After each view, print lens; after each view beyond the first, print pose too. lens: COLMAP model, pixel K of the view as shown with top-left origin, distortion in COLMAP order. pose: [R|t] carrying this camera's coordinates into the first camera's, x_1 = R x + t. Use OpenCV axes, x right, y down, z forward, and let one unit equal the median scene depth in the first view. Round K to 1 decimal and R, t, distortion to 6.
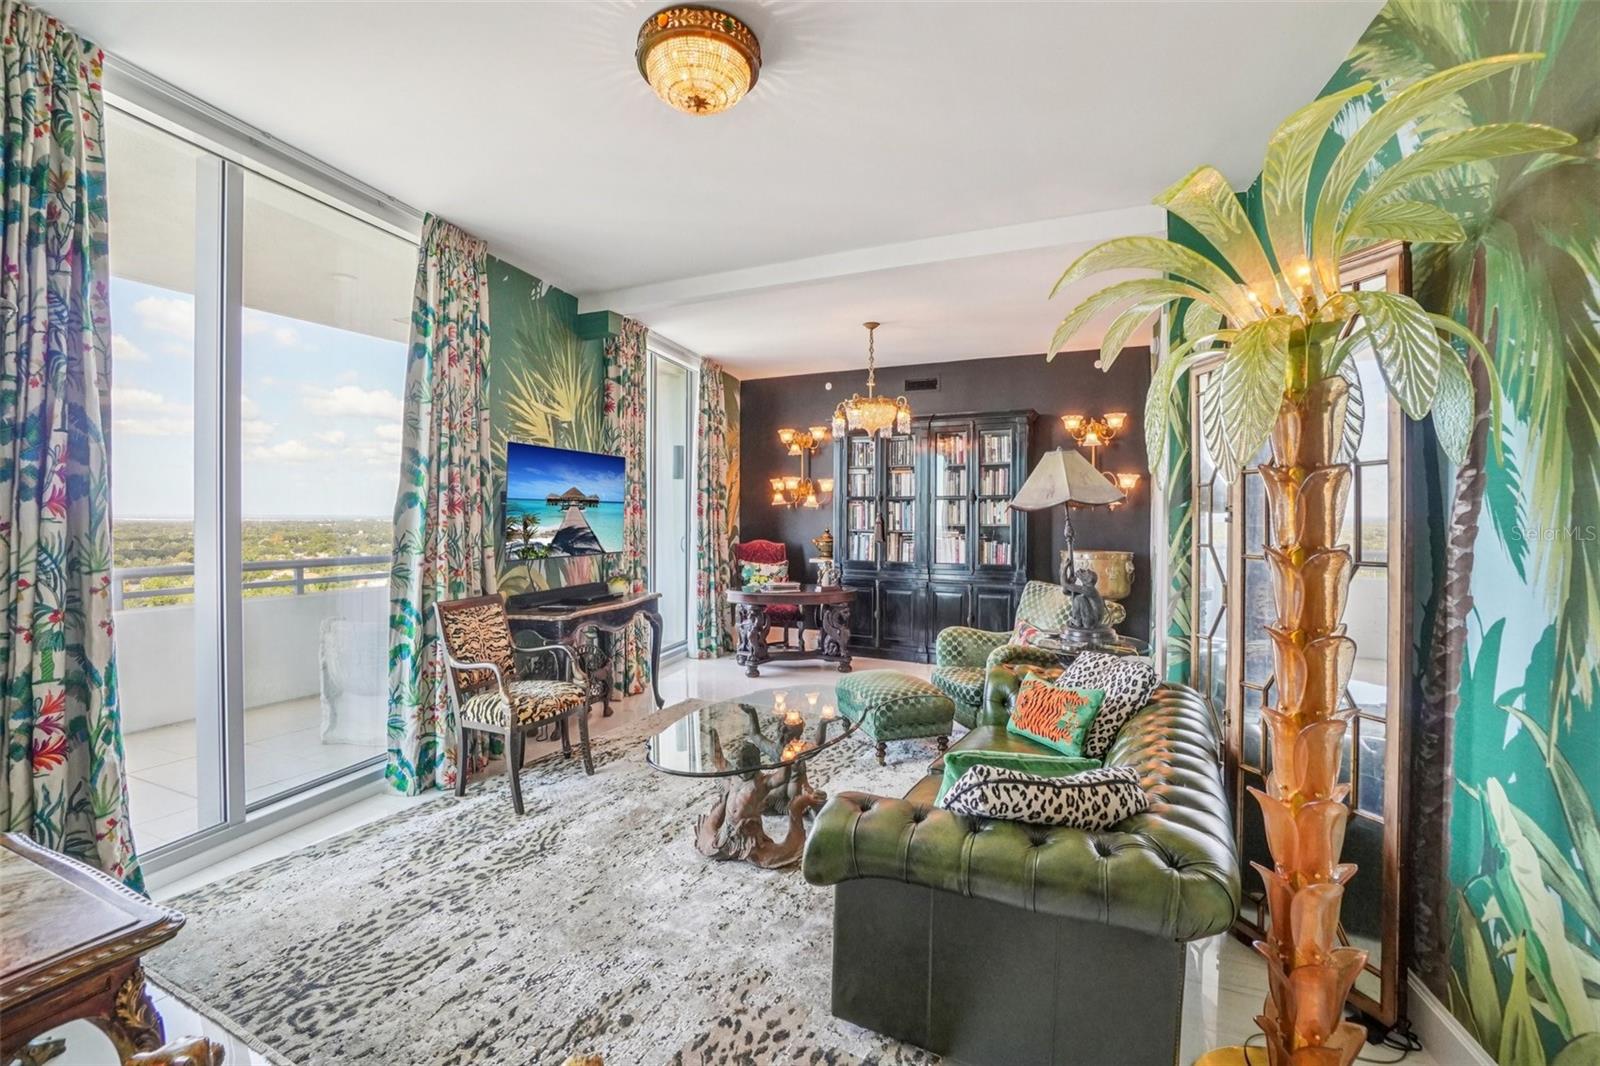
lens RADIAL K [[709.1, 0, 789.9], [0, 709.1, 530.5], [0, 0, 1]] dist [-0.057725, 0.018837]
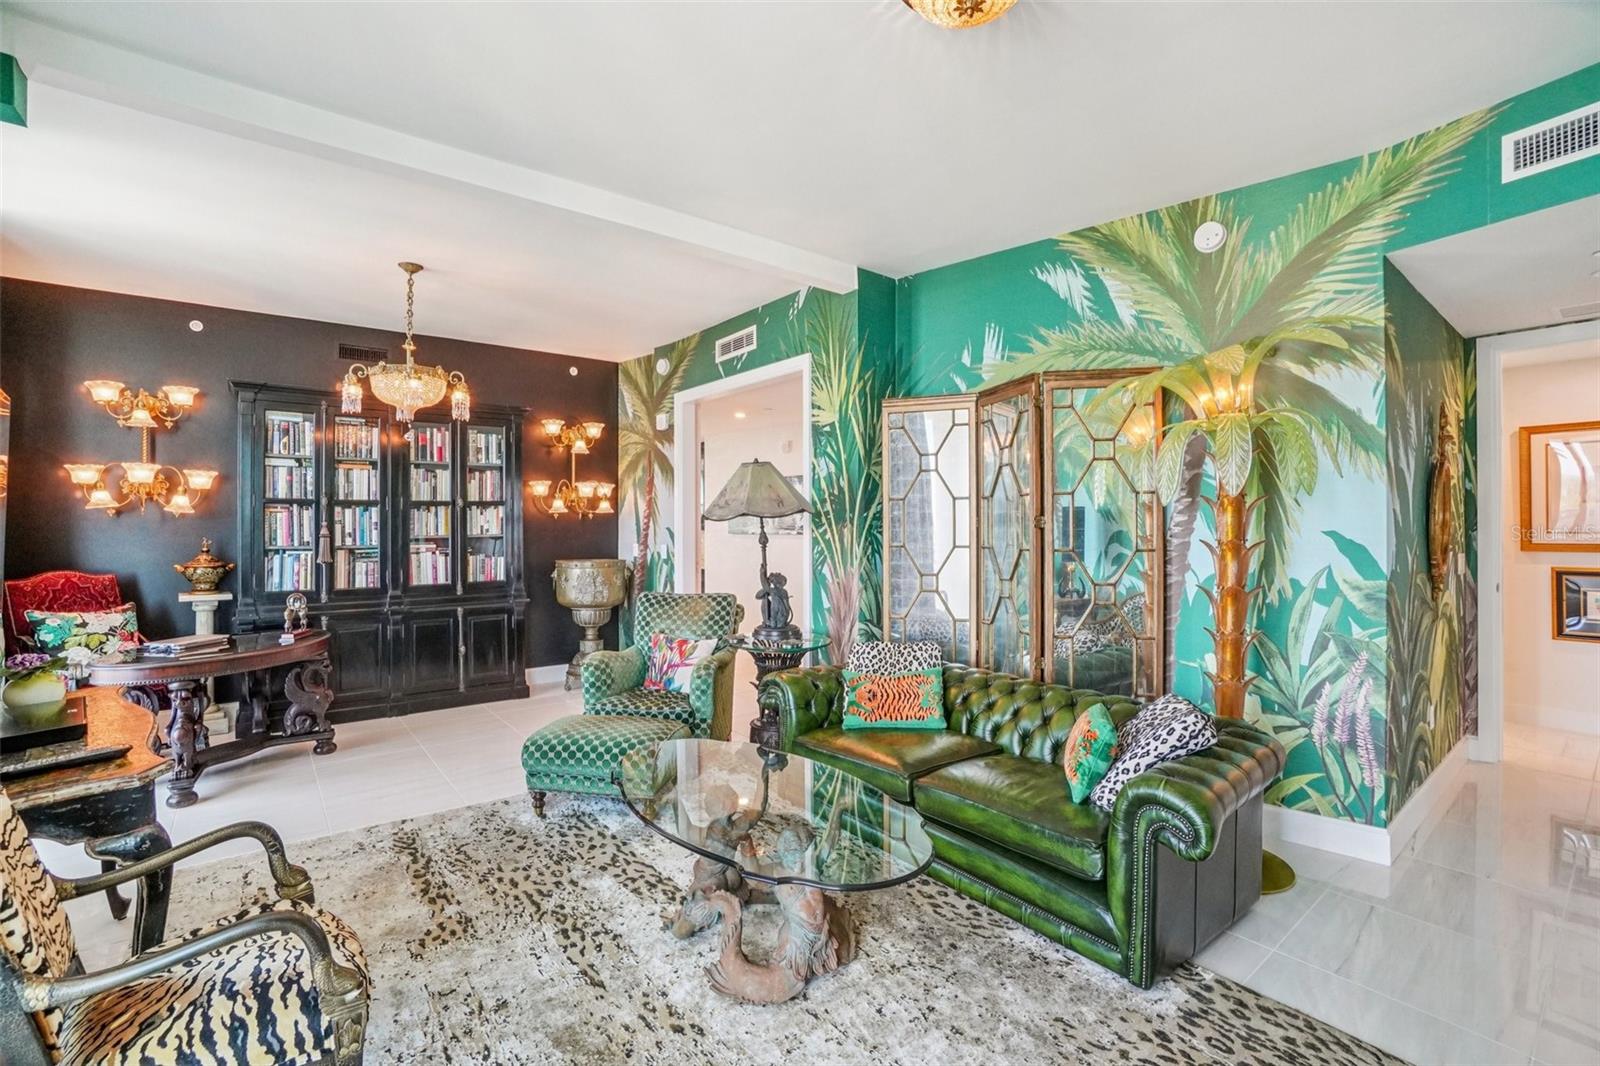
lens RADIAL K [[709.1, 0, 802.9], [0, 709.1, 526.1], [0, 0, 1]] dist [-0.057725, 0.018837]
pose [[0.436301, -0.008678, 0.899759, -0.310666], [0.024256, 0.999704, -0.002119, -0.008015], [-0.899474, 0.022749, 0.436382, 0.276729]]
